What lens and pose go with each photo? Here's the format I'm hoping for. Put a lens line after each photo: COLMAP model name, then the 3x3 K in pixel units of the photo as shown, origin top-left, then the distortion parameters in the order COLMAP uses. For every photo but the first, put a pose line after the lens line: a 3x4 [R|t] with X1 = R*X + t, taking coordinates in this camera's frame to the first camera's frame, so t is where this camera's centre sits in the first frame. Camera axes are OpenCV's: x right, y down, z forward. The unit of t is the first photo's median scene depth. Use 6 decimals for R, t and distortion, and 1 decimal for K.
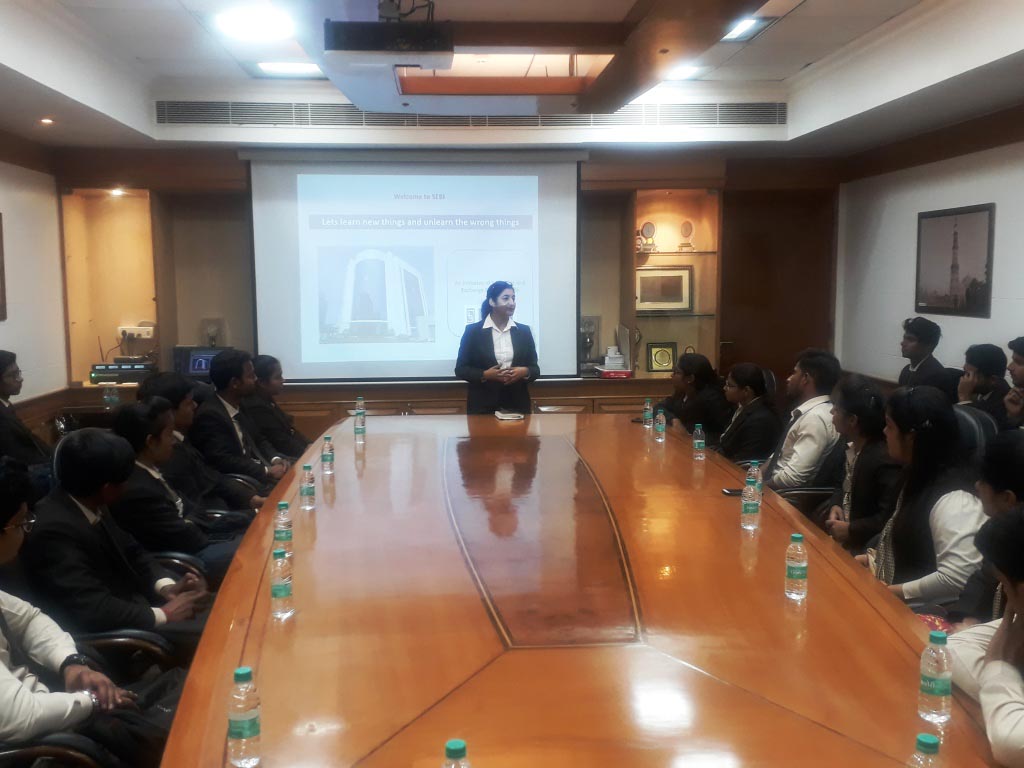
lens RADIAL K [[1001.9, 0, 509.8], [0, 1001.9, 401.7], [0, 0, 1]] dist [0.230986, -0.637619]
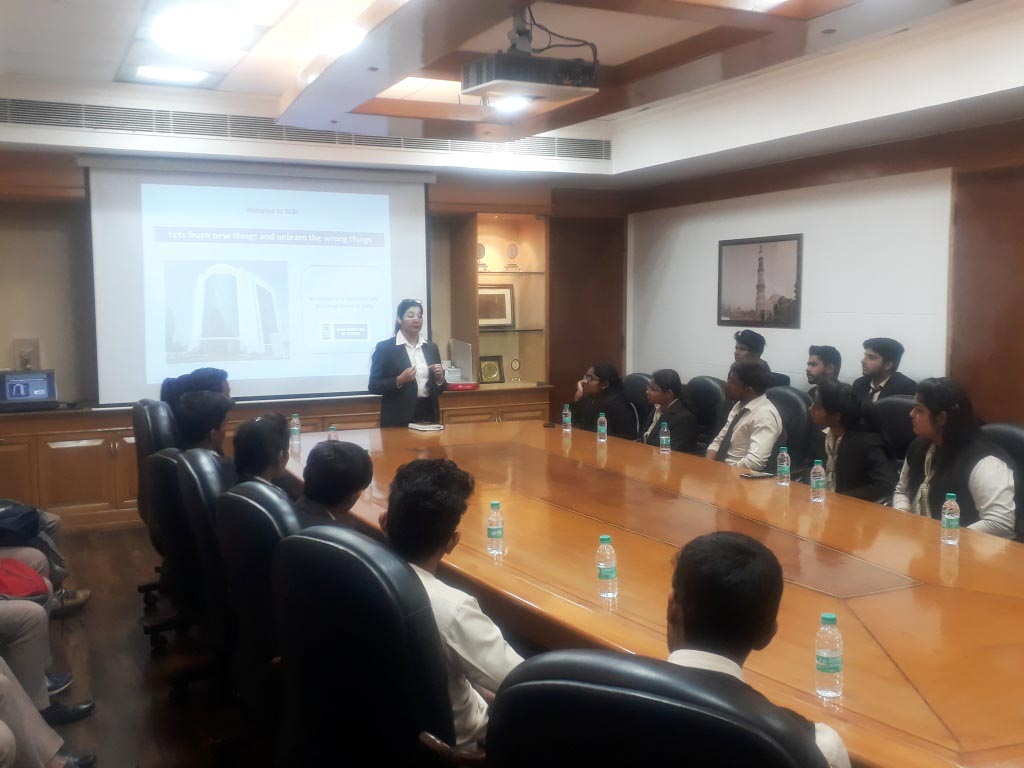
lens RADIAL K [[1001.9, 0, 509.8], [0, 1001.9, 401.7], [0, 0, 1]] dist [0.230986, -0.637619]
pose [[0.931132, -0.036205, 0.362882, -0.239814], [0.043136, 0.999009, -0.011011, 0.002301], [-0.362123, 0.025906, 0.931770, 0.004777]]
